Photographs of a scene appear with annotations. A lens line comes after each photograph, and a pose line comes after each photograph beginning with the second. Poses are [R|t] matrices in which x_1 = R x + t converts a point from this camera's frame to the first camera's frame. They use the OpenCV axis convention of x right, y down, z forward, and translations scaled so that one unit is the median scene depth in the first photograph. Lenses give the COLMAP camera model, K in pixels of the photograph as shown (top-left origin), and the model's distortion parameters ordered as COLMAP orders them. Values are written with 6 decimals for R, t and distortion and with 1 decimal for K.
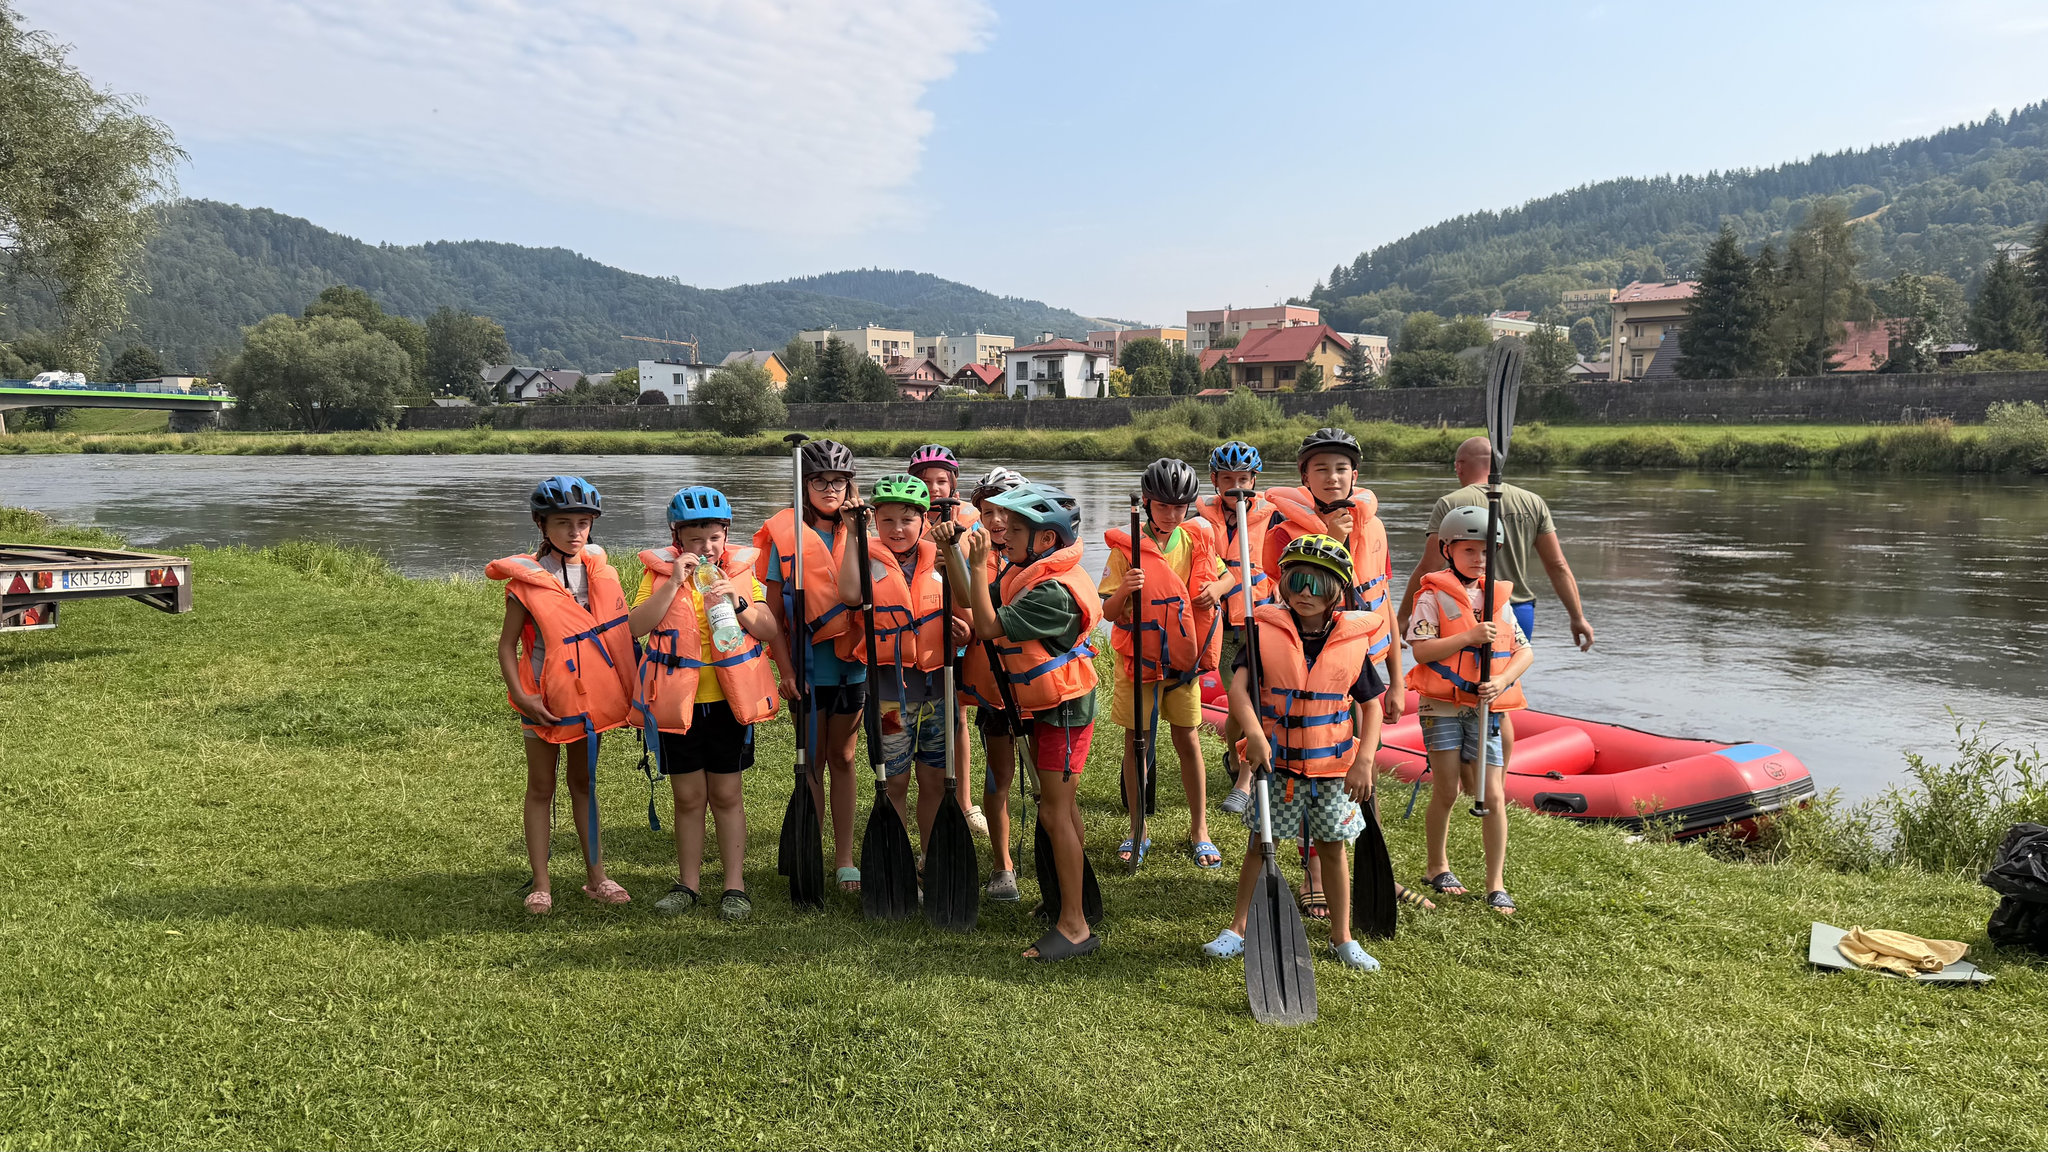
lens RADIAL K [[1576.2, 0, 1129.8], [0, 1576.2, 598.9], [0, 0, 1]] dist [0.114539, -0.136526]
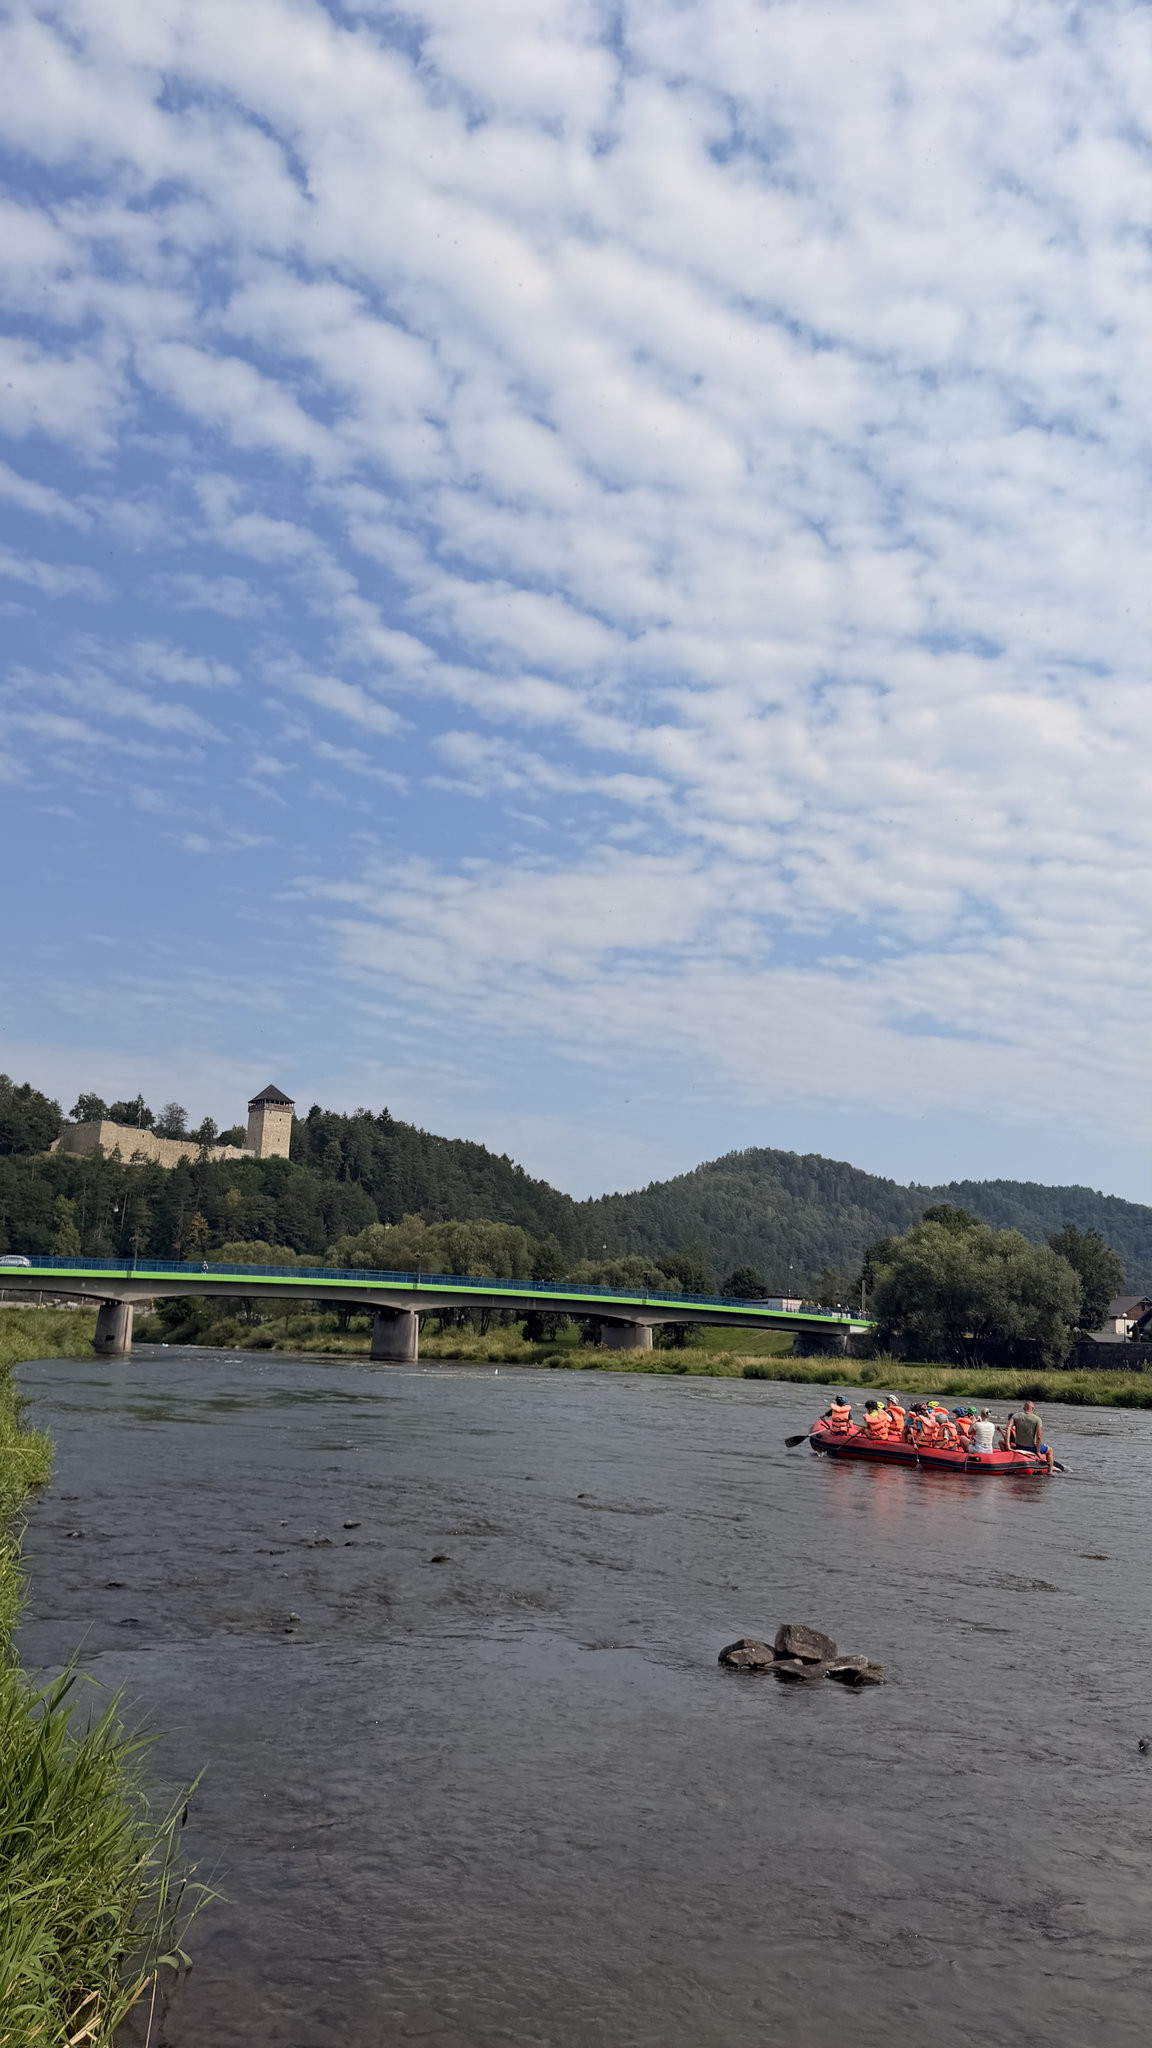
lens RADIAL K [[1367.1, 0, 576.0], [0, 1367.1, 1024.0], [0, 0, 1]] dist [0.130586, -0.000774]
pose [[0.824068, -0.087377, -0.559712, -0.209421], [-0.110896, 0.944034, -0.310647, -0.021469], [0.555531, 0.318064, 0.768258, 0.235742]]
